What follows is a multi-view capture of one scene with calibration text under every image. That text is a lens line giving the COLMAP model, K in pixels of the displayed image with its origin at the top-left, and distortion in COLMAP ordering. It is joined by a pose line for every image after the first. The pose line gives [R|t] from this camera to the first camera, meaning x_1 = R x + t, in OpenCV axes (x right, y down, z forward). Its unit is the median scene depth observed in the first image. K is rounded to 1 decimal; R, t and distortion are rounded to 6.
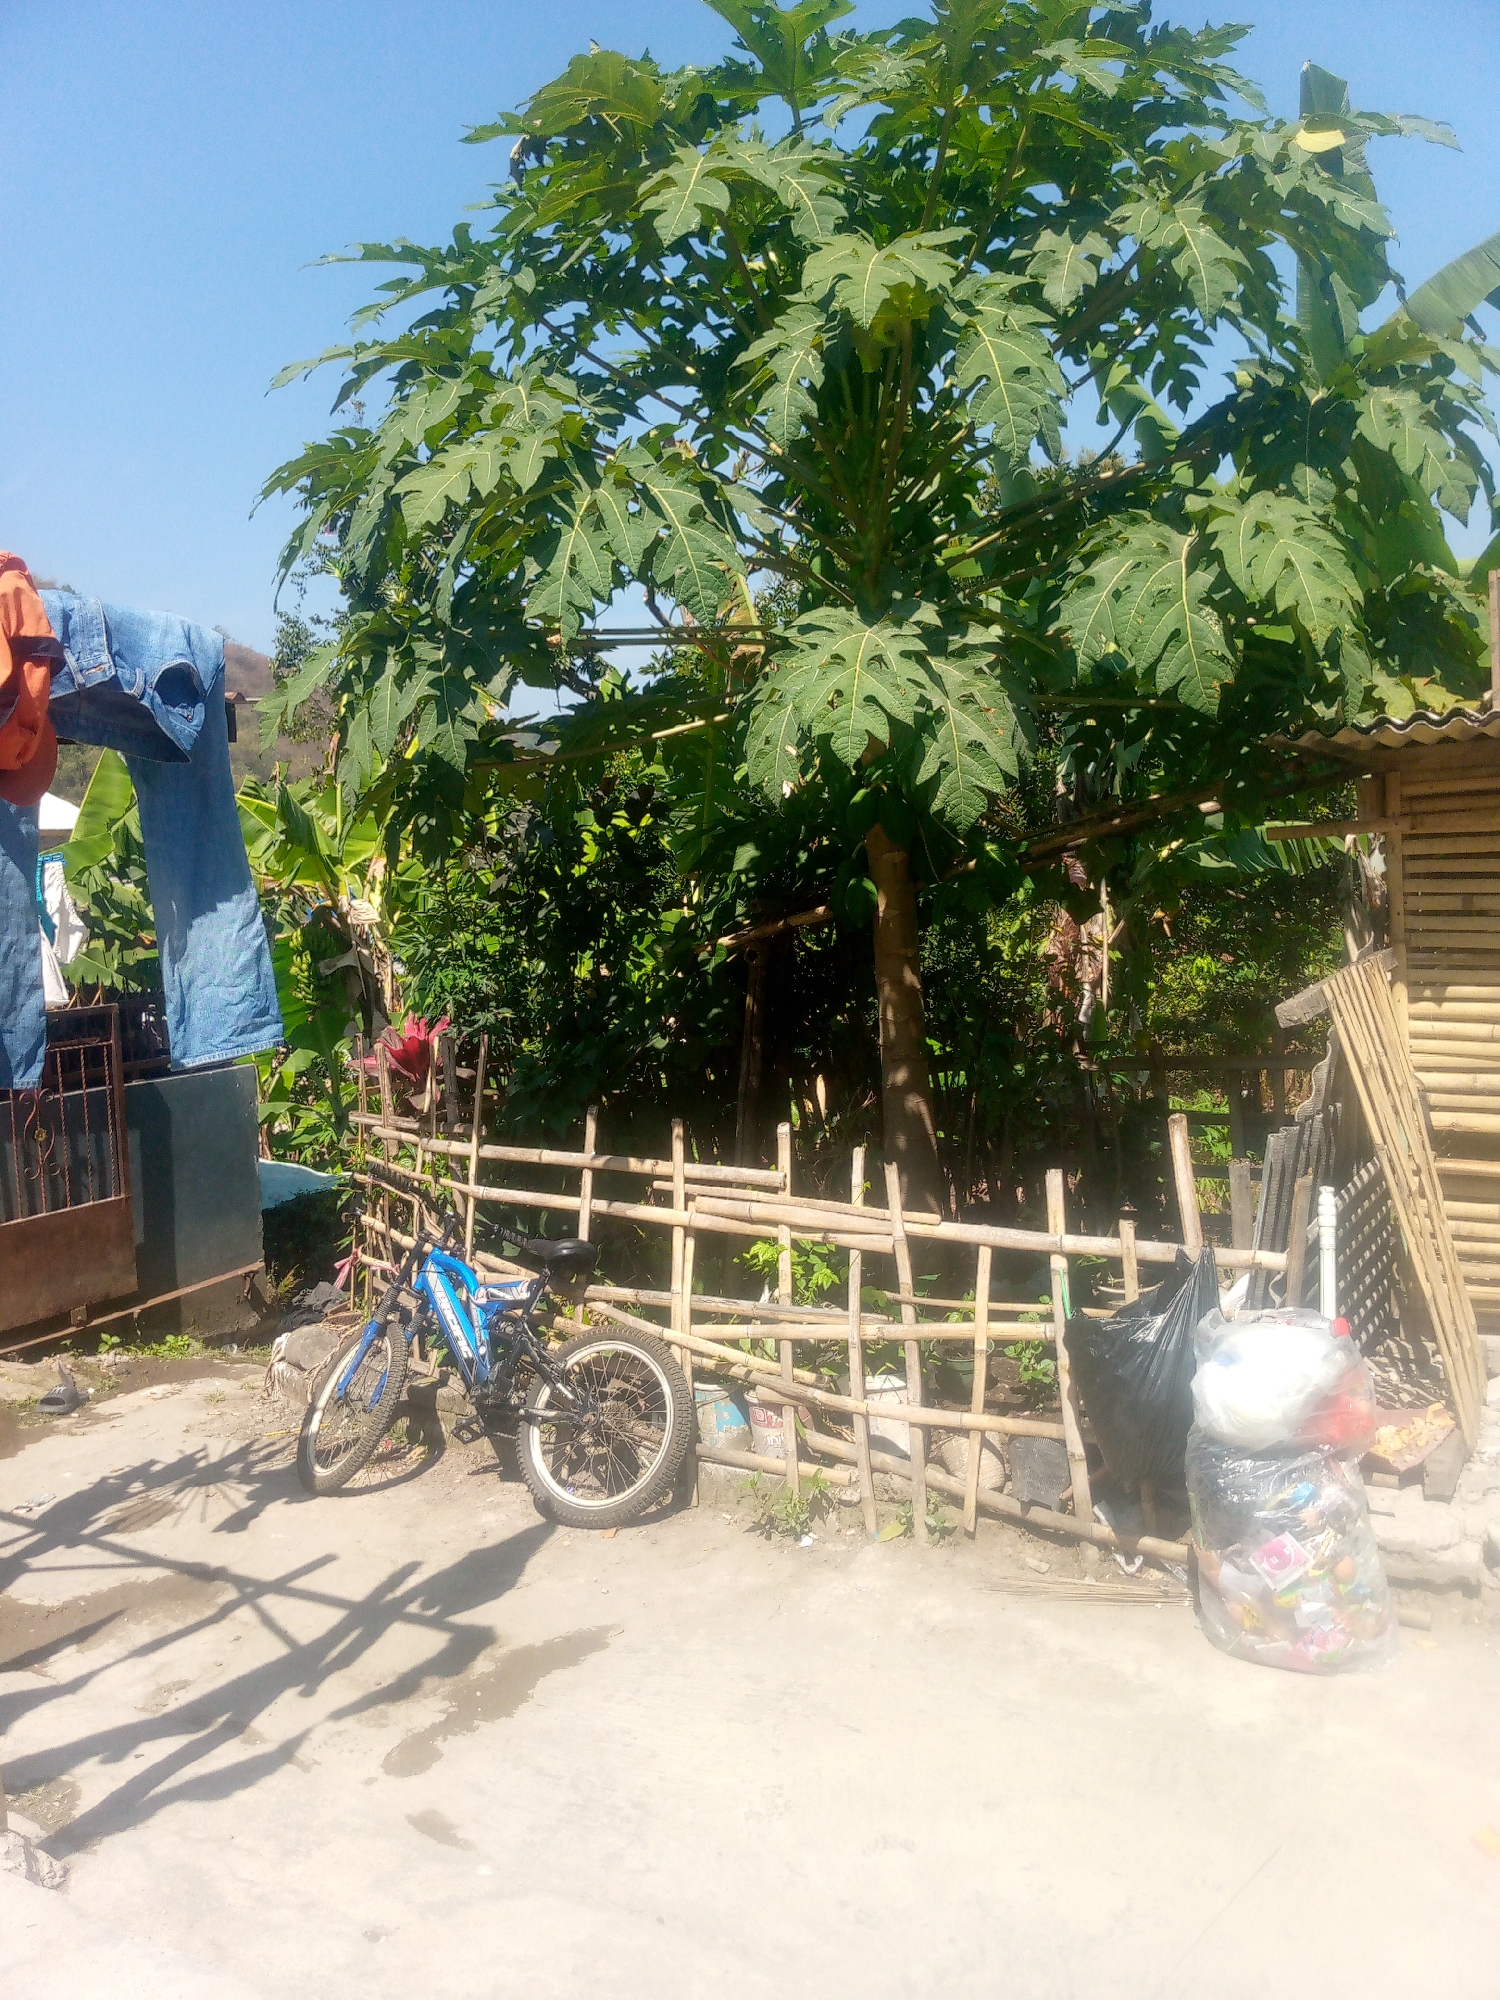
lens RADIAL K [[1657.5, 0, 754.2], [0, 1657.5, 1000.3], [0, 0, 1]] dist [0.104547, -0.165864]
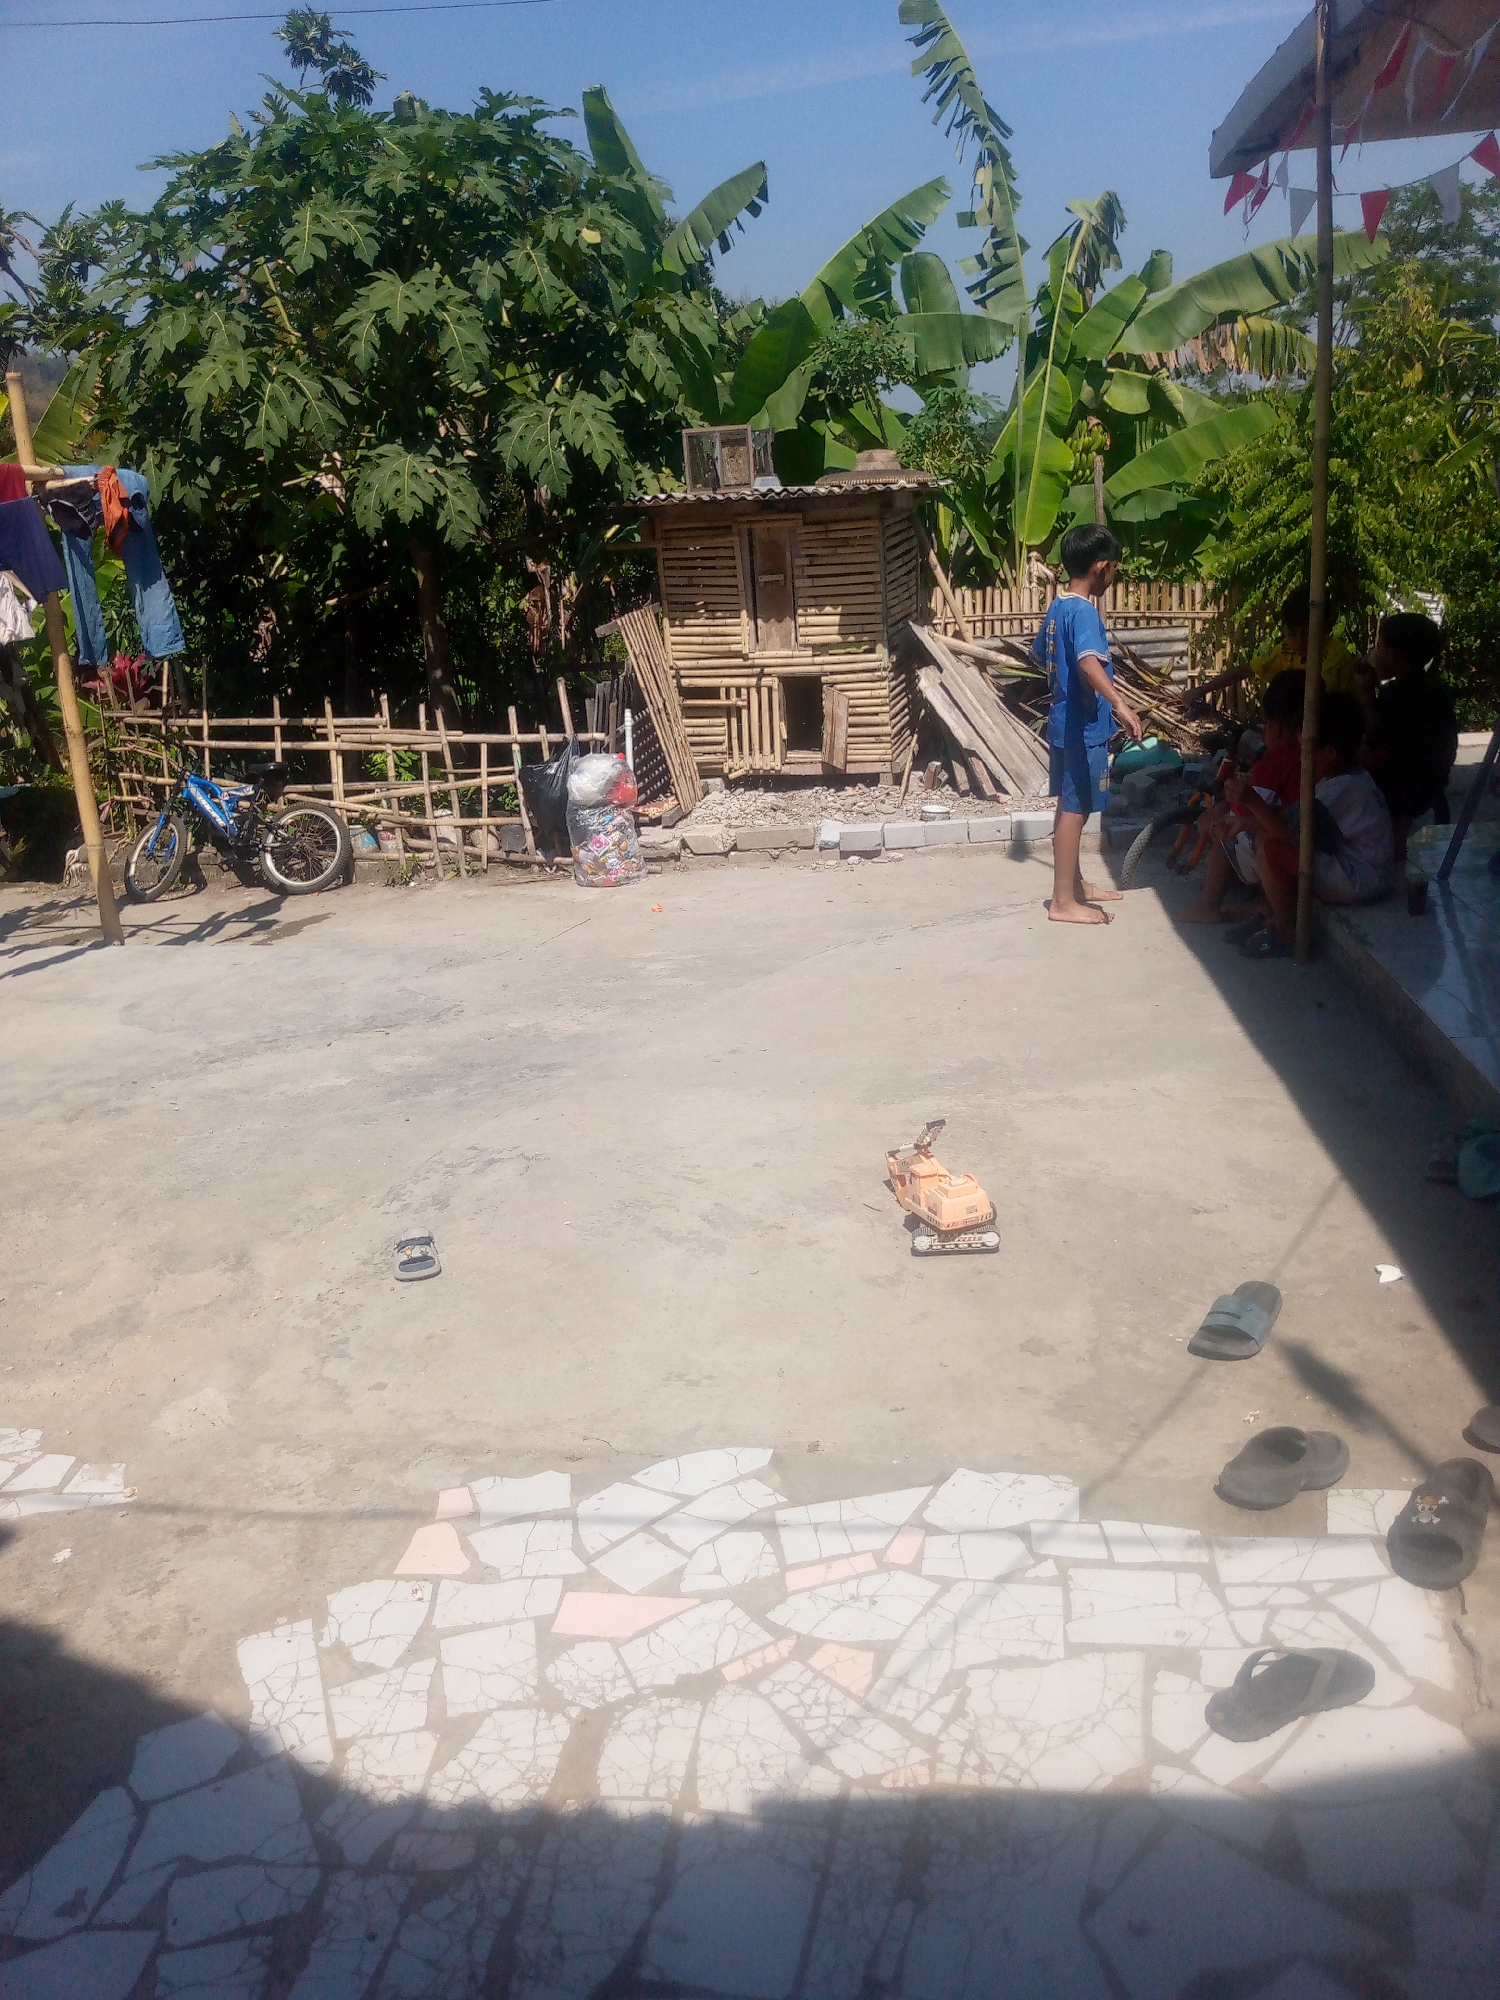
lens RADIAL K [[1448.6, 0, 740.8], [0, 1448.6, 999.5], [0, 0, 1]] dist [0.047724, 0.001010]
pose [[0.956770, -0.092125, 0.275869, -0.096379], [0.025743, 0.971610, 0.235184, 0.030044], [-0.289703, -0.217915, 0.931979, -0.950275]]
